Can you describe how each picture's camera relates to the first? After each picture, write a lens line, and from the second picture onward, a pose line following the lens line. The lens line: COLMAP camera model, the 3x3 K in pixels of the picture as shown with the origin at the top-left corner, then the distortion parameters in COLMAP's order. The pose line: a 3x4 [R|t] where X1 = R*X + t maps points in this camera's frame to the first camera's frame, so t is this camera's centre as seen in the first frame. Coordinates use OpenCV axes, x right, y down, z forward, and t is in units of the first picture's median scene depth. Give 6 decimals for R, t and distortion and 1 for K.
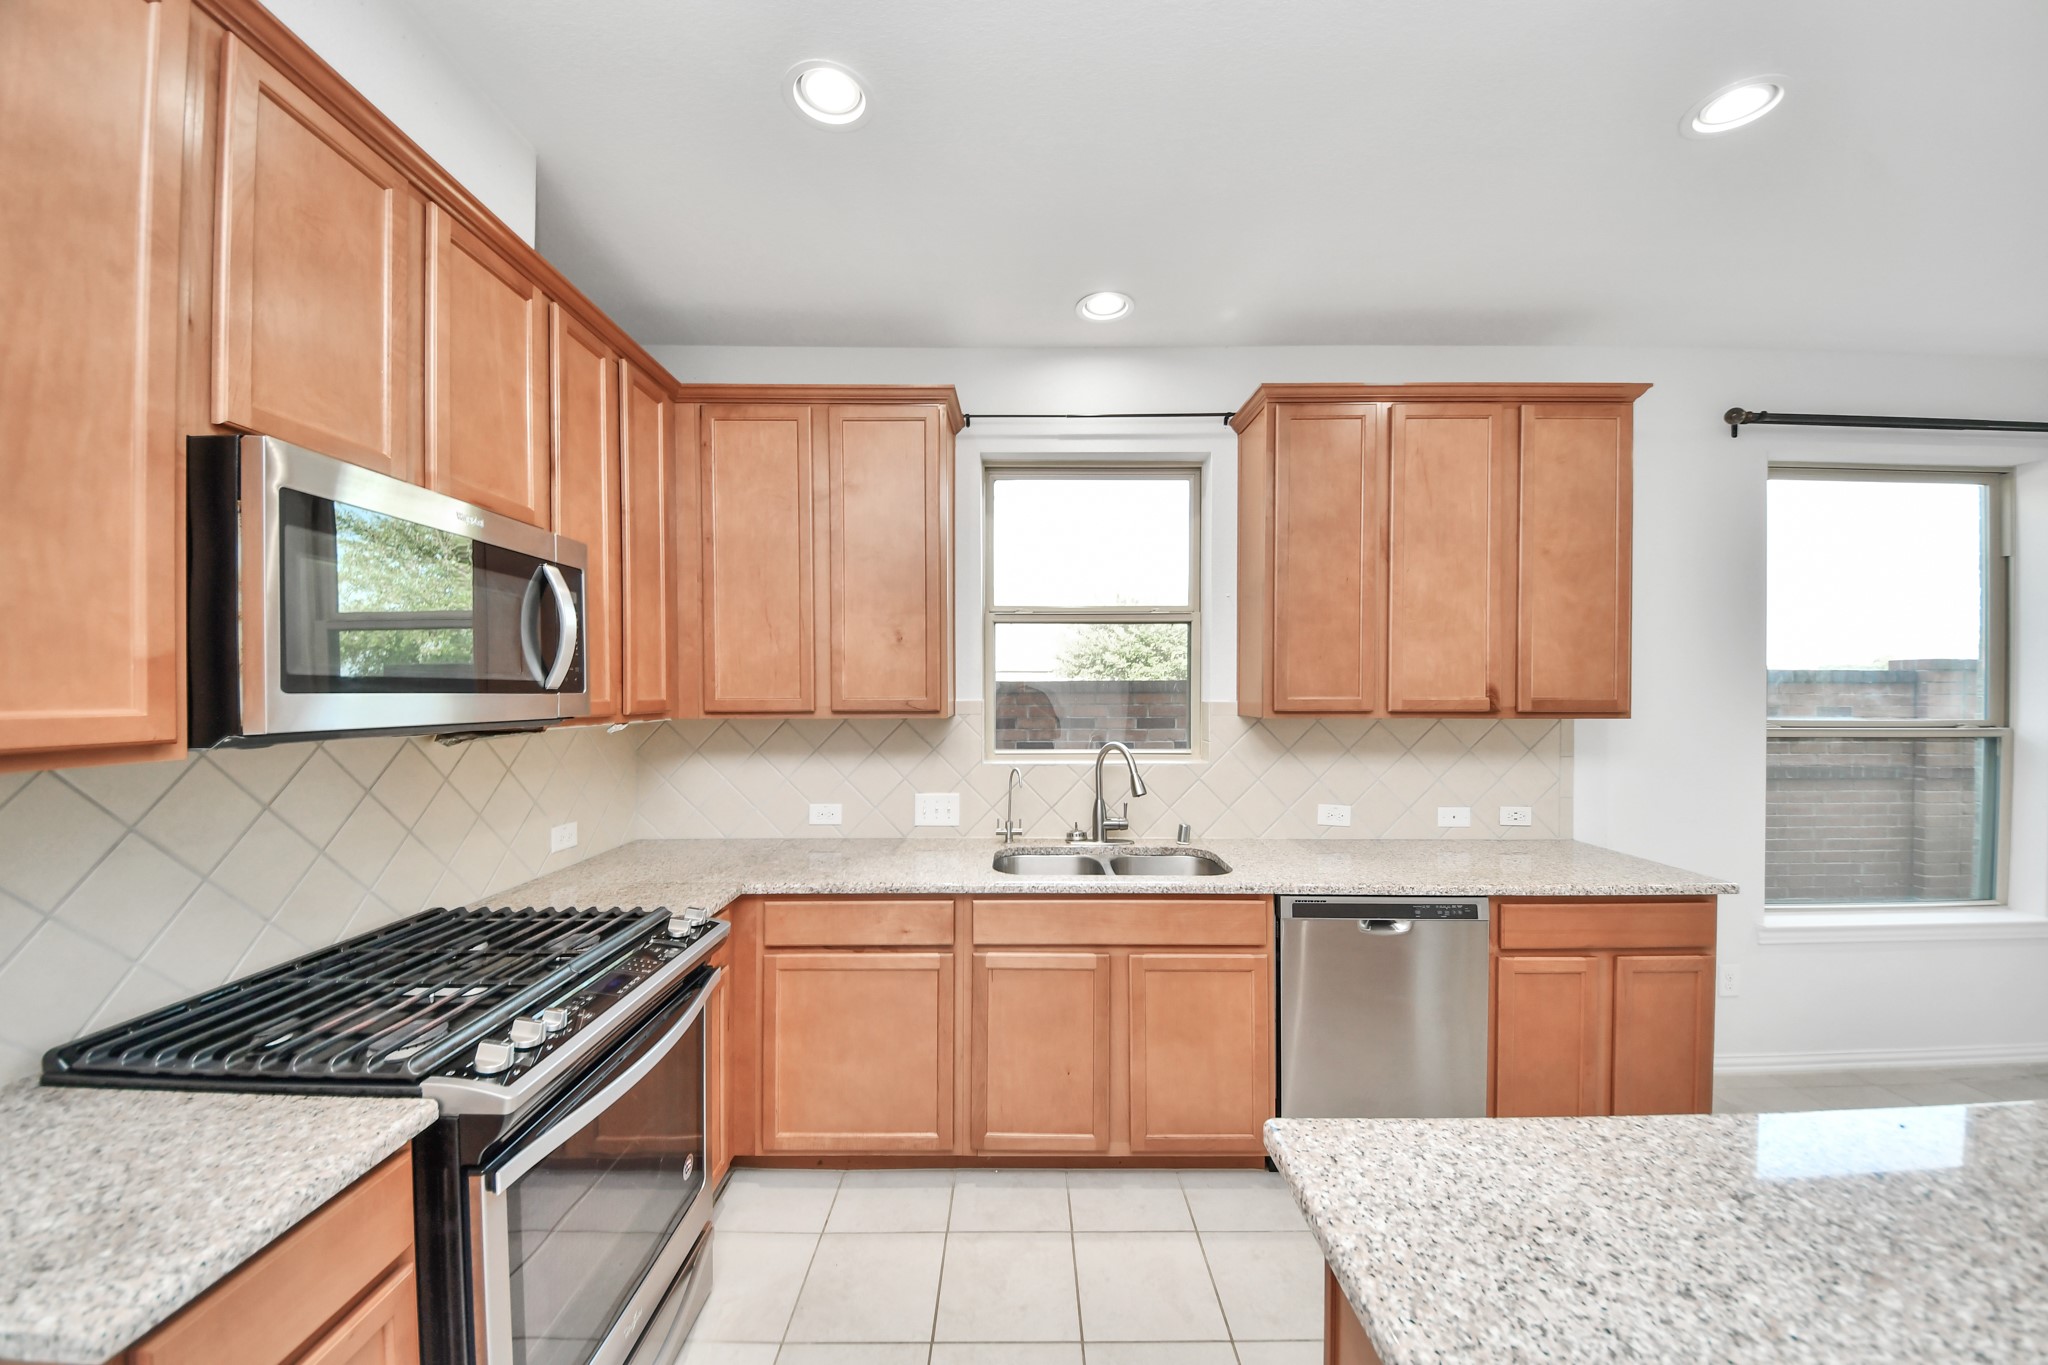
lens RADIAL K [[719.1, 0, 1022.9], [0, 719.1, 692.7], [0, 0, 1]] dist [0.023101, -0.014633]
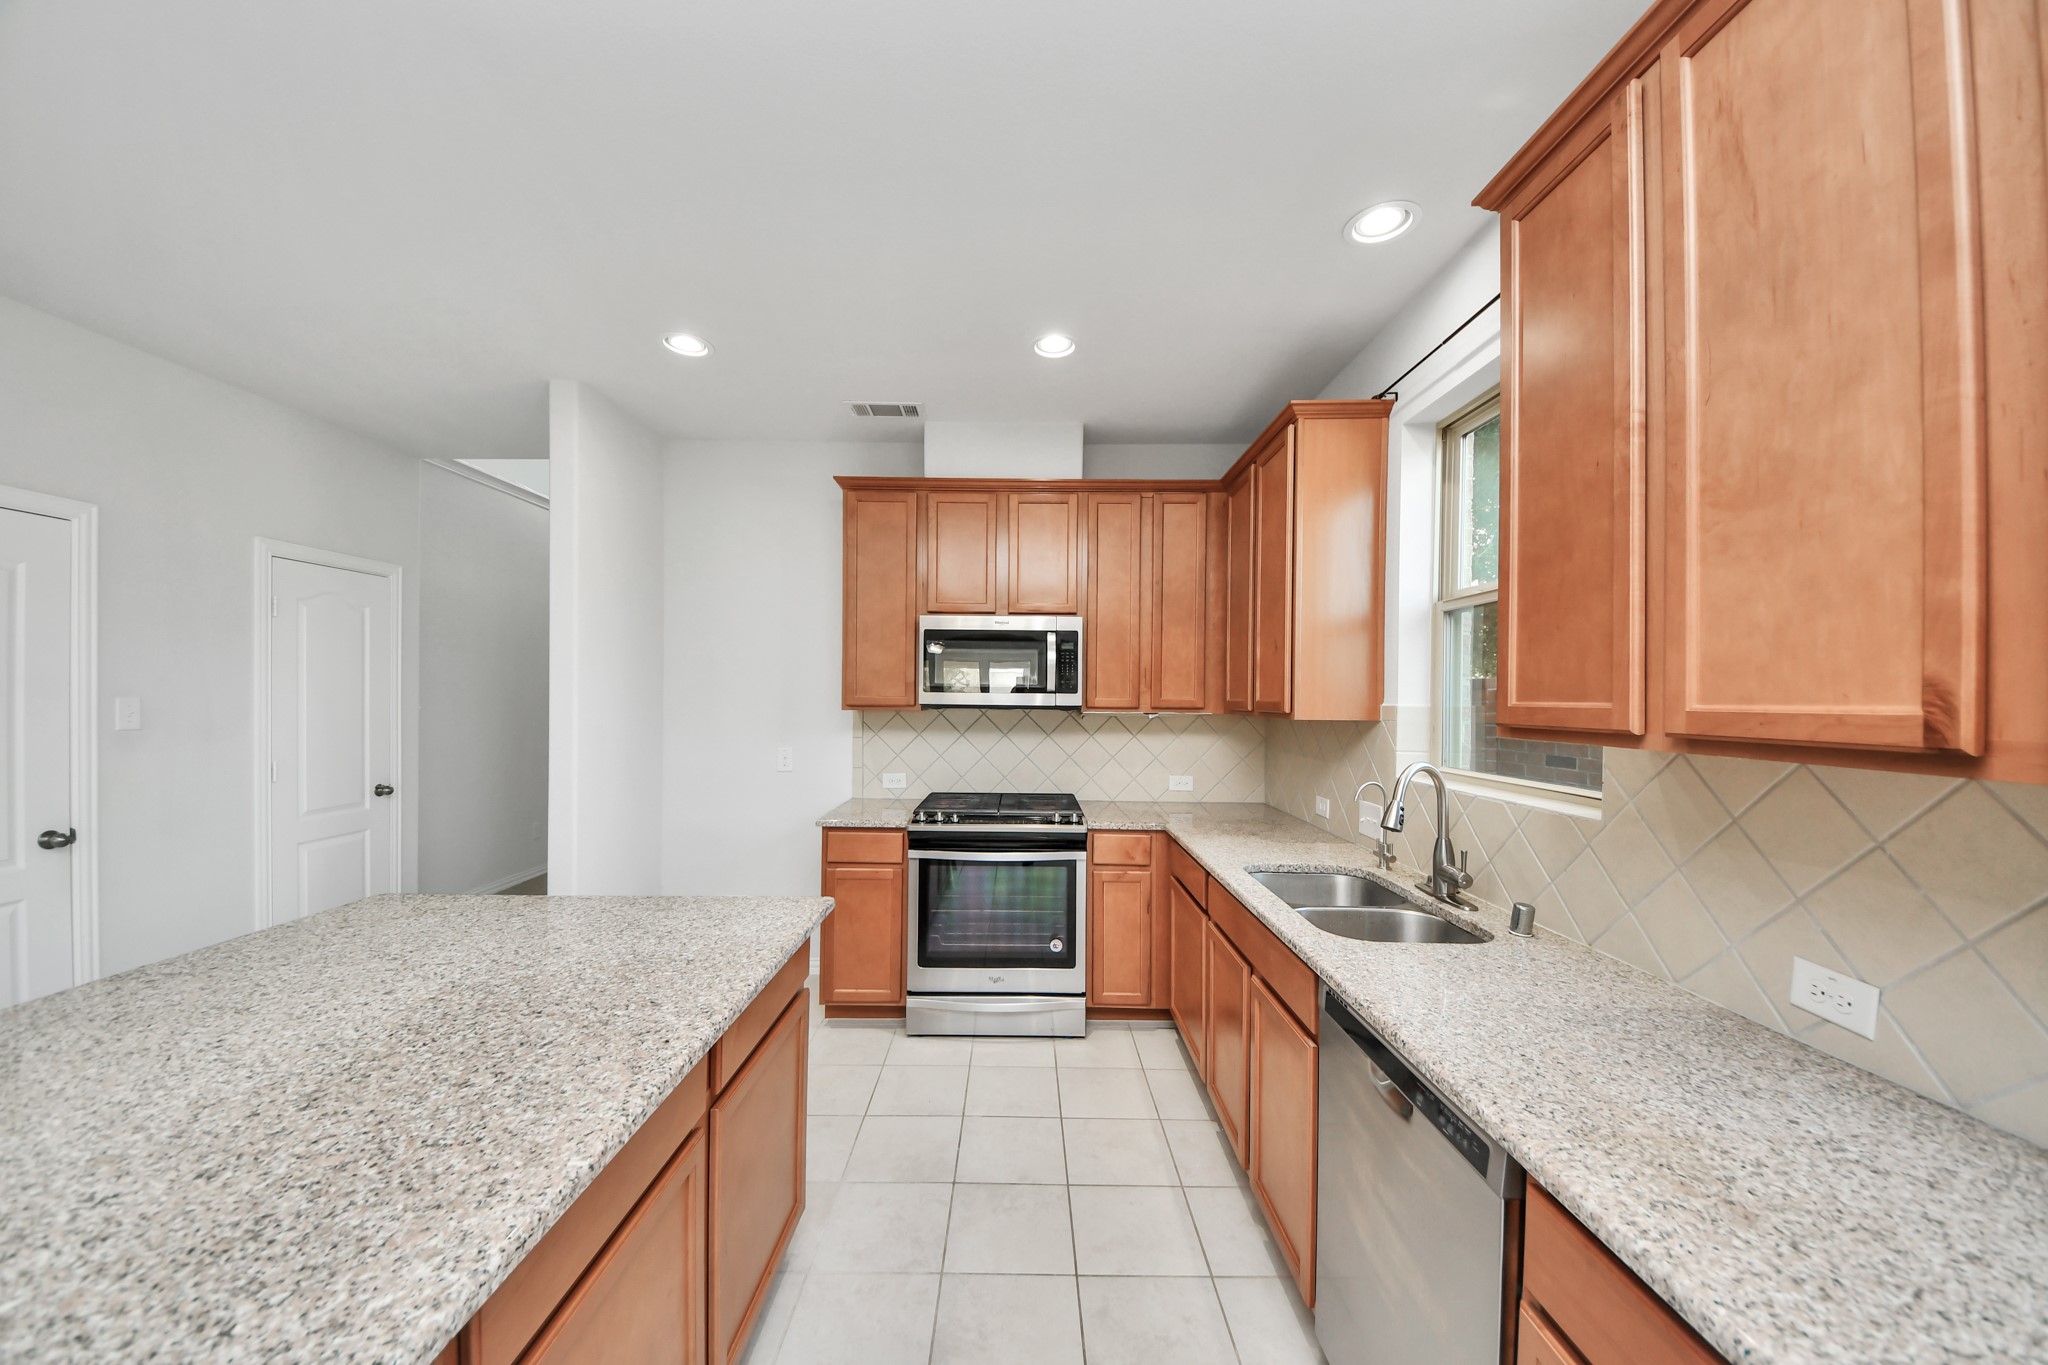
lens RADIAL K [[719.1, 0, 1022.9], [0, 719.1, 692.7], [0, 0, 1]] dist [0.023101, -0.014633]
pose [[0.008952, -0.002787, -0.999956, 1.030140], [-0.008455, 0.999960, -0.002863, 0.003853], [0.999924, 0.008480, 0.008928, 0.658736]]
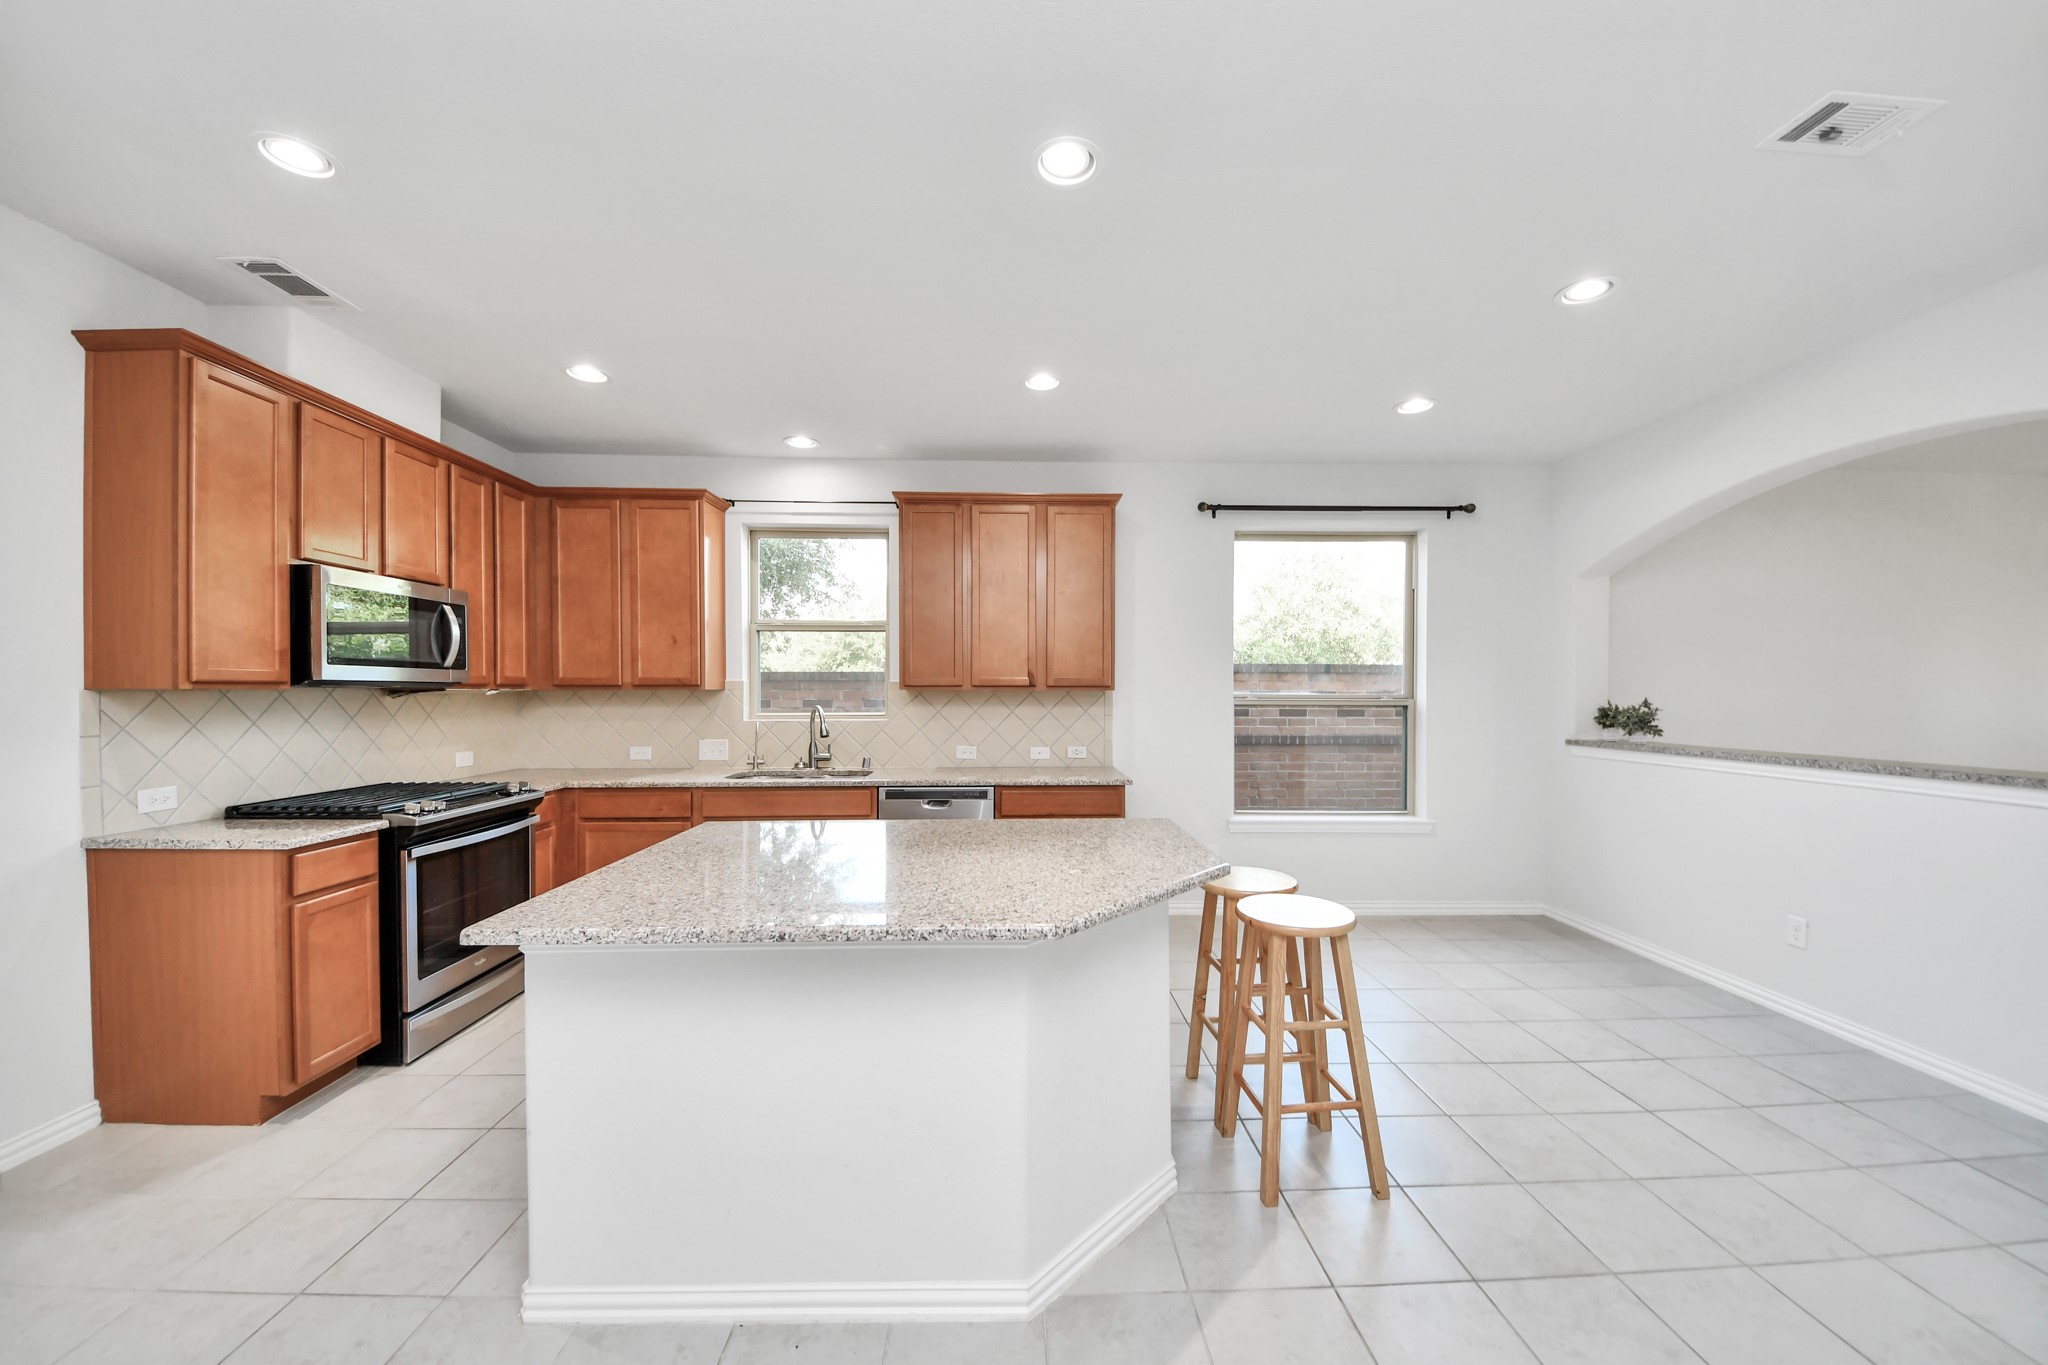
lens RADIAL K [[719.1, 0, 1022.9], [0, 719.1, 692.7], [0, 0, 1]] dist [0.023101, -0.014633]
pose [[0.998988, 0.000759, 0.044981, 0.599610], [-0.000810, 0.999999, 0.001109, 0.043891], [-0.044980, -0.001144, 0.998987, -0.756679]]
